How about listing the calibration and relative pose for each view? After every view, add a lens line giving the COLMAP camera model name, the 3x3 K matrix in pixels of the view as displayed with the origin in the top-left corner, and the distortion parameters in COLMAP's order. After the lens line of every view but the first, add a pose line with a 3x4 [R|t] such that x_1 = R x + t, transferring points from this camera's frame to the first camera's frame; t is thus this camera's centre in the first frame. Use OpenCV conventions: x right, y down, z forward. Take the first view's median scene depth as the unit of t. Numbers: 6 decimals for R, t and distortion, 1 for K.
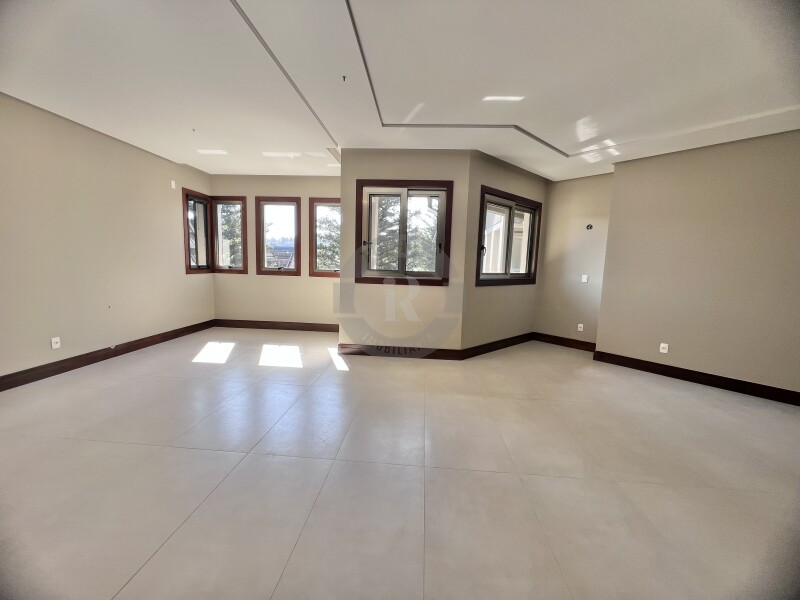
lens RADIAL K [[323.1, 0, 402.4], [0, 323.1, 304.7], [0, 0, 1]] dist [0.003845, 0.000760]
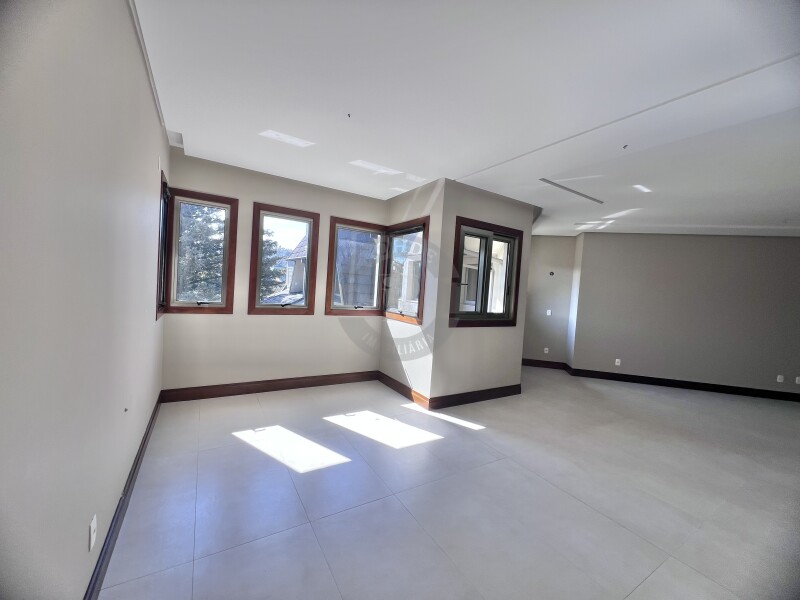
lens RADIAL K [[323.1, 0, 406.0], [0, 323.1, 300.2], [0, 0, 1]] dist [0.003845, 0.000760]
pose [[0.805962, -0.000228, 0.591967, -0.662854], [0.036991, 0.998065, -0.049979, -0.086363], [-0.590811, 0.062179, 0.804411, 0.294301]]
